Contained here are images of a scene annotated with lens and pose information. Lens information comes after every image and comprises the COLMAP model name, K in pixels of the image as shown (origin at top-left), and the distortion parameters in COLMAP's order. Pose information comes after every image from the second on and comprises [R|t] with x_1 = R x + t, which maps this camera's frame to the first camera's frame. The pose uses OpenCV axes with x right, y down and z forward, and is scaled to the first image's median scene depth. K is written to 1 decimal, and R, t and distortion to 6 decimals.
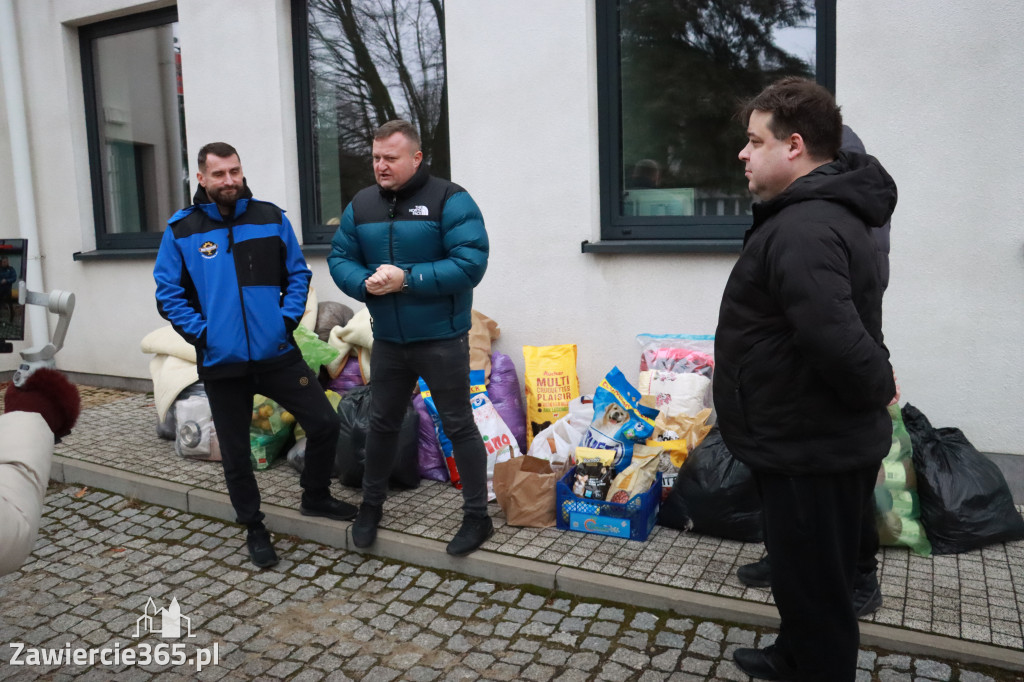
lens RADIAL K [[854.2, 0, 513.7], [0, 854.2, 353.4], [0, 0, 1]] dist [-0.189298, 0.164172]
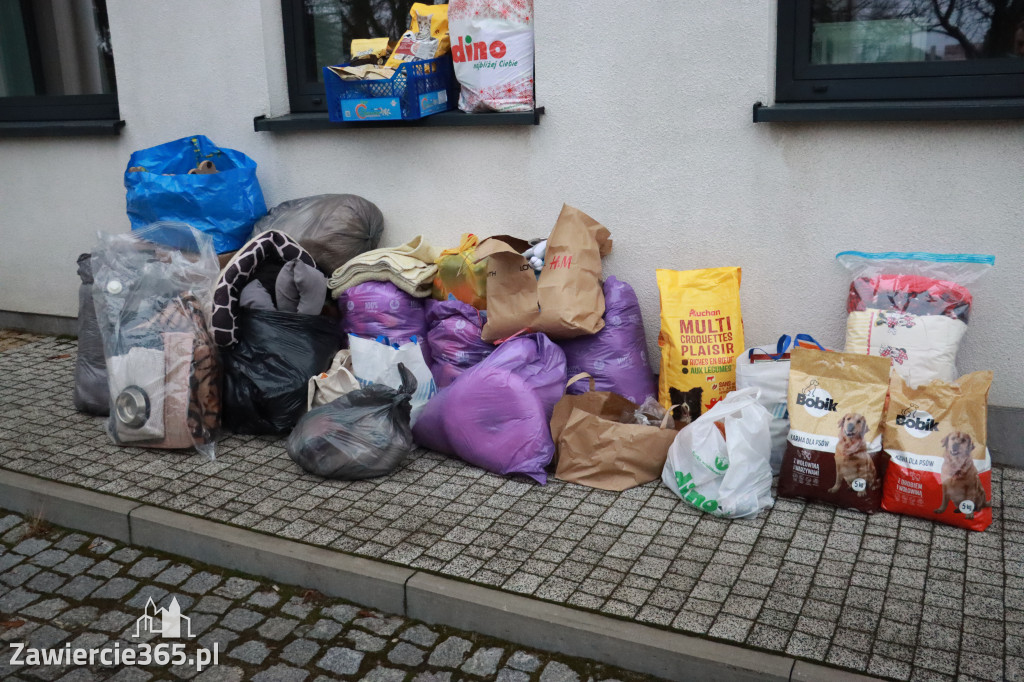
lens RADIAL K [[1008.7, 0, 512.0], [0, 1008.7, 341.0], [0, 0, 1]] dist [-0.149132, 0.267179]
pose [[0.999897, -0.007083, 0.012460, -0.134150], [0.006034, 0.996594, 0.082247, -0.022864], [-0.013000, -0.082163, 0.996534, 0.312327]]
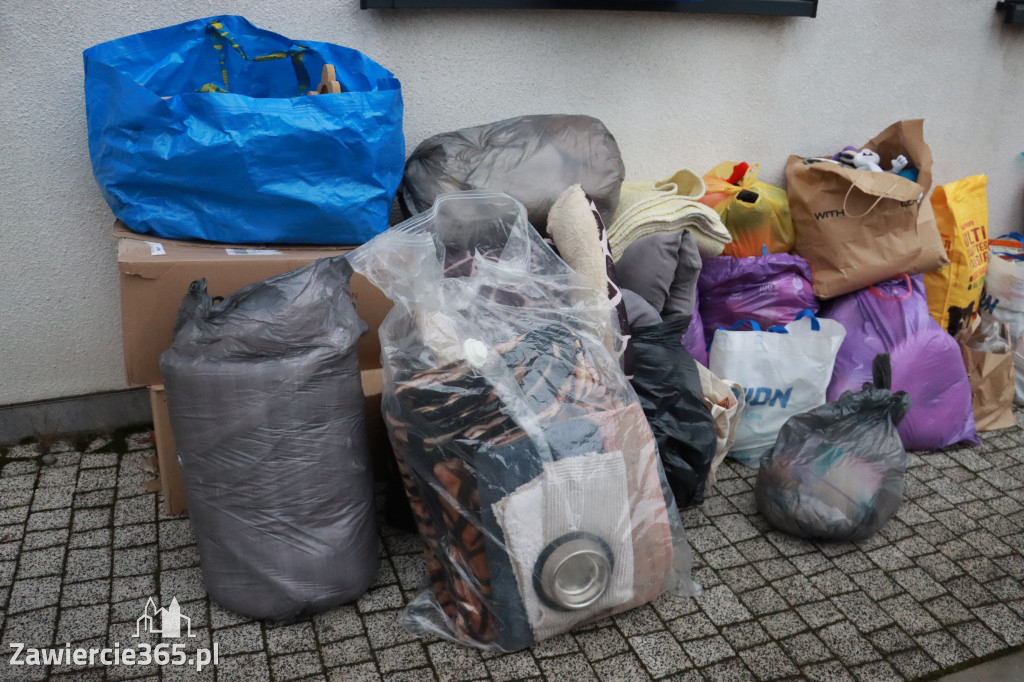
lens RADIAL K [[854.2, 0, 513.7], [0, 854.2, 353.4], [0, 0, 1]] dist [-0.189298, 0.164172]
pose [[0.673912, -0.262983, 0.690422, -0.772848], [0.078260, 0.954656, 0.287242, -0.106624], [-0.734655, -0.139543, 0.663935, 1.037886]]
